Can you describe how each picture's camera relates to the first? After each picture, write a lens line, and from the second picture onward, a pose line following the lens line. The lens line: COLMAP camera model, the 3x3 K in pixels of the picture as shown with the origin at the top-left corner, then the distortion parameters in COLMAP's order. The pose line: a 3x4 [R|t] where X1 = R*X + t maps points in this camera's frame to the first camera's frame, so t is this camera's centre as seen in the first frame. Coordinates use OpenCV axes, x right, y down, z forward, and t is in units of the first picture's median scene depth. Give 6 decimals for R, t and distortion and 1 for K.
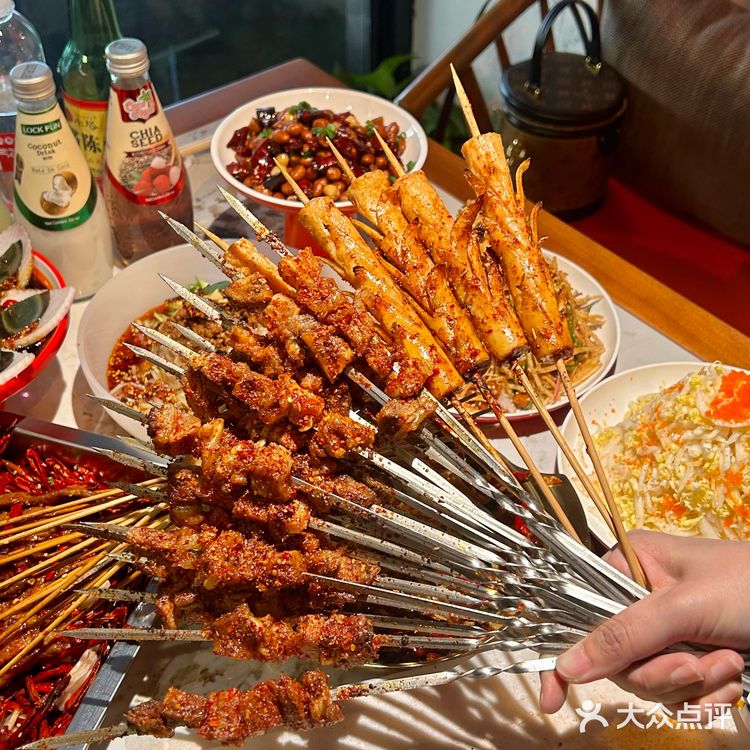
lens RADIAL K [[1123.1, 0, 365.4], [0, 1123.1, 375.9], [0, 0, 1]] dist [0.073325, -0.147901]
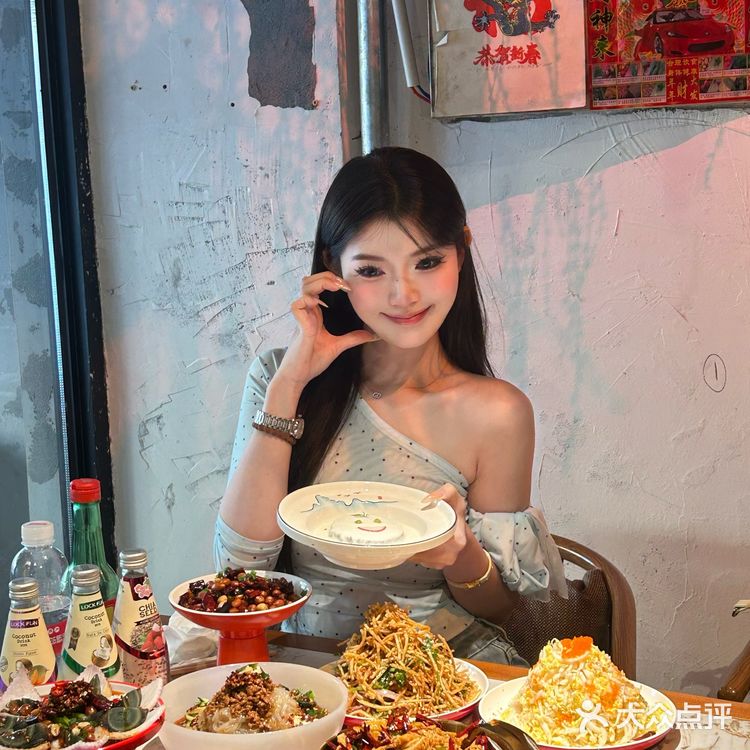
lens RADIAL K [[1557.2, 0, 375.0], [0, 1557.2, 375.0], [0, 0, 1]] dist [0.088128, 0.338684]
pose [[0.913727, -0.097237, 0.394523, -0.700979], [0.302488, 0.811069, -0.500668, 0.649149], [-0.271302, 0.576812, 0.770509, -0.820210]]
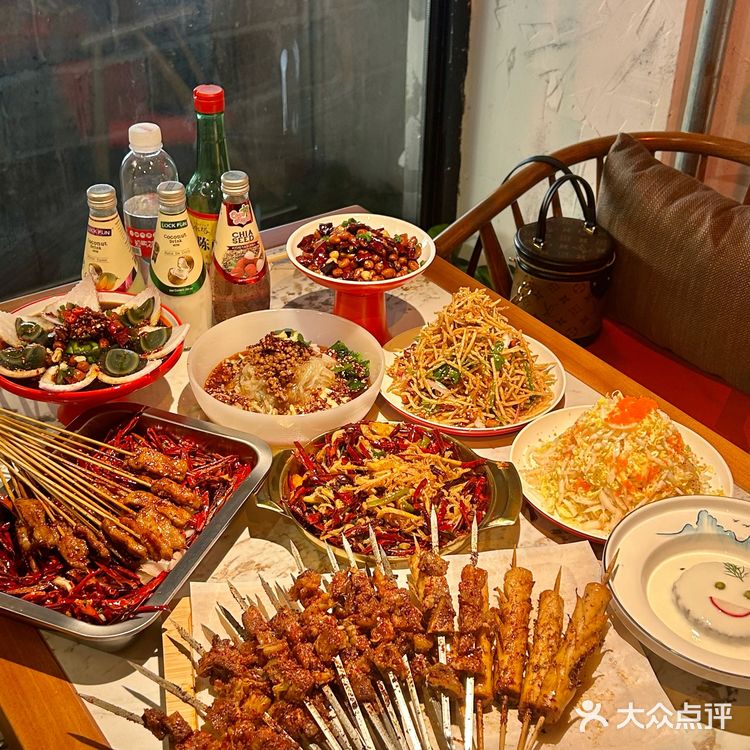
lens RADIAL K [[1135.9, 0, 375.0], [0, 1135.9, 375.0], [0, 0, 1]] dist [0.142418, -0.011329]
pose [[0.997490, 0.051664, -0.048413, 0.057180], [-0.059141, 0.983920, -0.168534, 0.204086], [0.038927, 0.170974, 0.984506, -0.417742]]
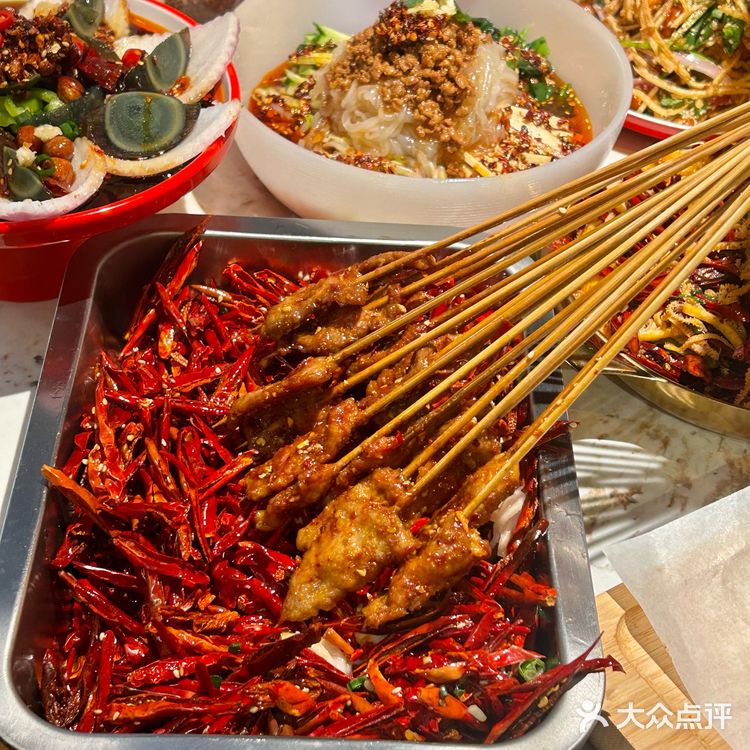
lens RADIAL K [[1424.7, 0, 375.0], [0, 1424.7, 375.0], [0, 0, 1]] dist [0.099147, -0.150676]
pose [[0.949374, -0.179042, 0.258133, -0.391239], [0.177105, 0.983706, 0.030938, 0.106236], [-0.259466, 0.016345, 0.965614, 0.152153]]
